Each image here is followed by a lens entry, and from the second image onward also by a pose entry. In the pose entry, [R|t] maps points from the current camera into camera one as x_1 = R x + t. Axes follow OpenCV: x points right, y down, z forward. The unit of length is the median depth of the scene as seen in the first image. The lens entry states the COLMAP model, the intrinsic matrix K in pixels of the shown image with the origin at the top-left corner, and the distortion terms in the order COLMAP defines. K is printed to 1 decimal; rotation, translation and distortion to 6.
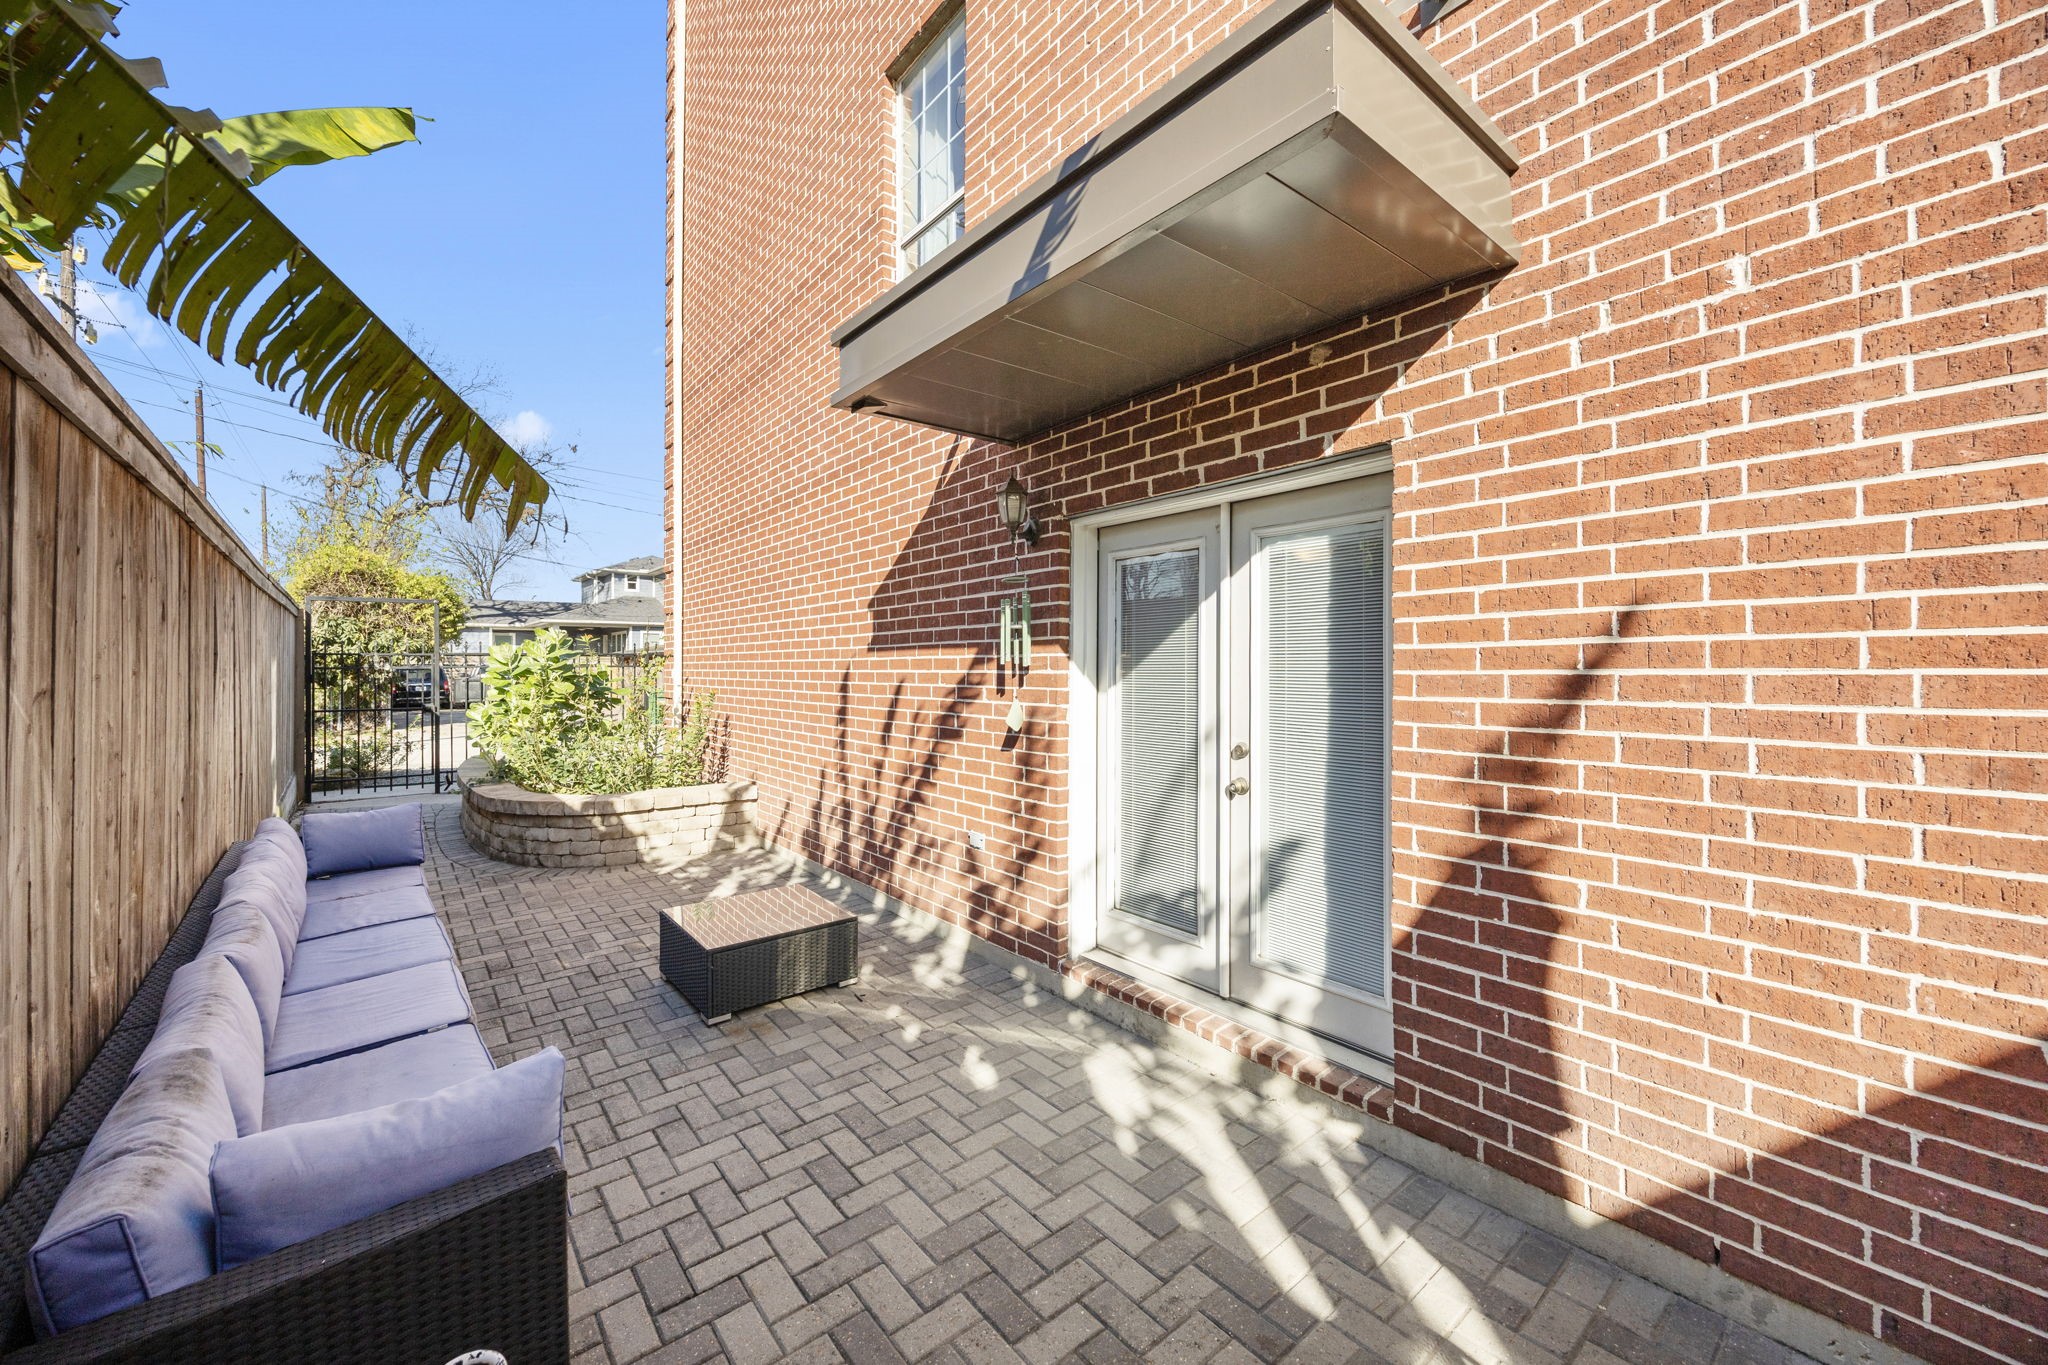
lens RADIAL K [[795.2, 0, 1030.8], [0, 795.2, 660.9], [0, 0, 1]] dist [-0.007206, -0.000062]
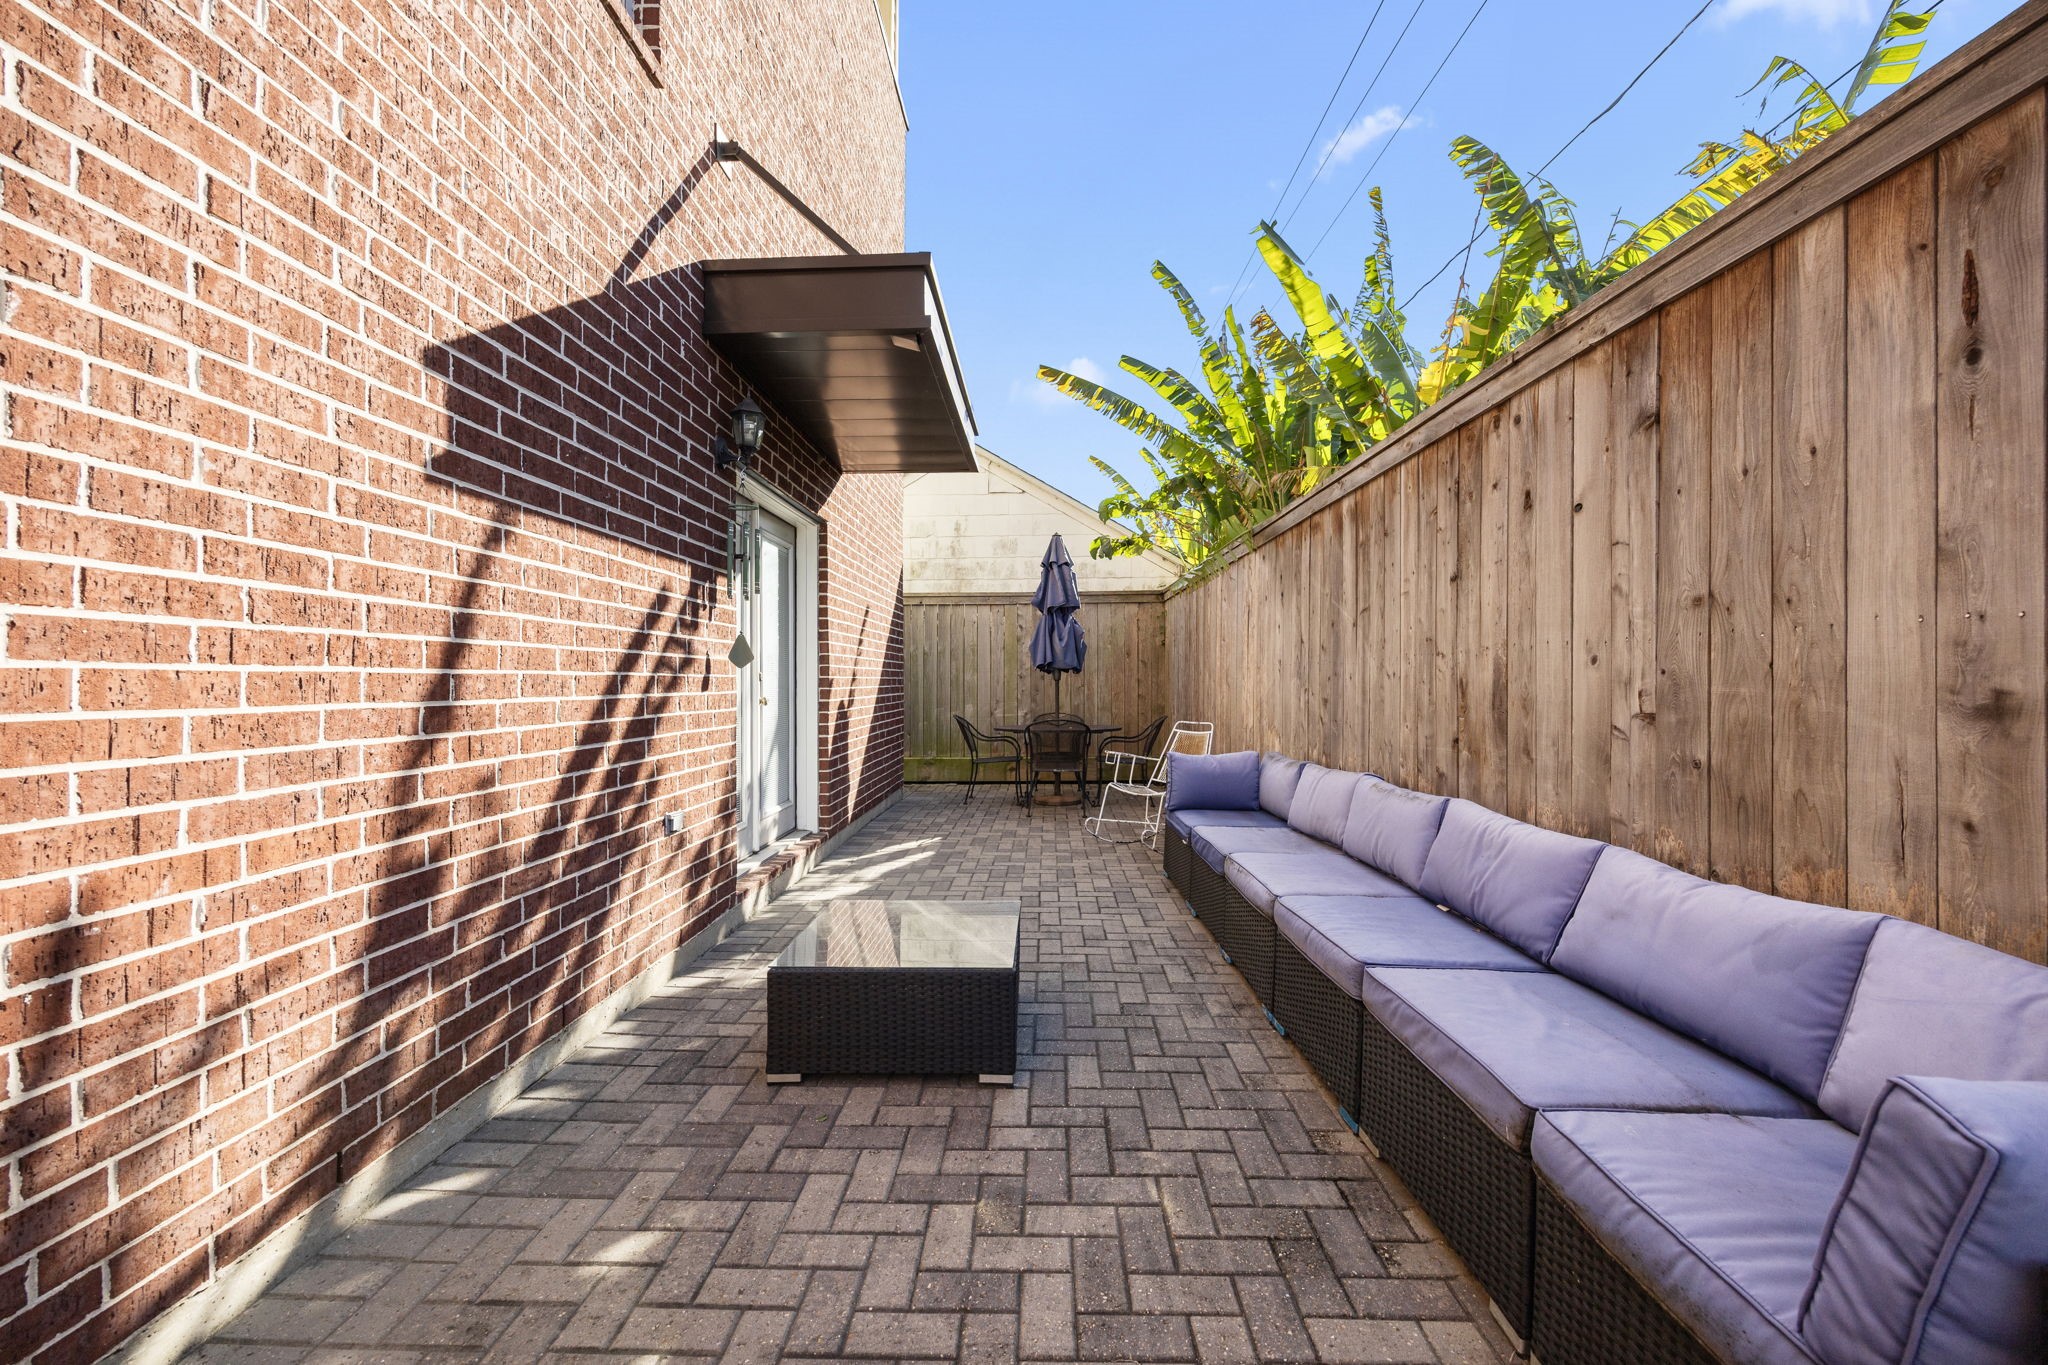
lens RADIAL K [[795.2, 0, 1026.9], [0, 795.2, 683.8], [0, 0, 1]] dist [-0.007206, -0.000062]
pose [[-0.756875, -0.002601, 0.653554, -0.762756], [0.006447, 0.999914, 0.011445, 0.091367], [-0.653528, 0.012876, -0.756793, 1.279519]]
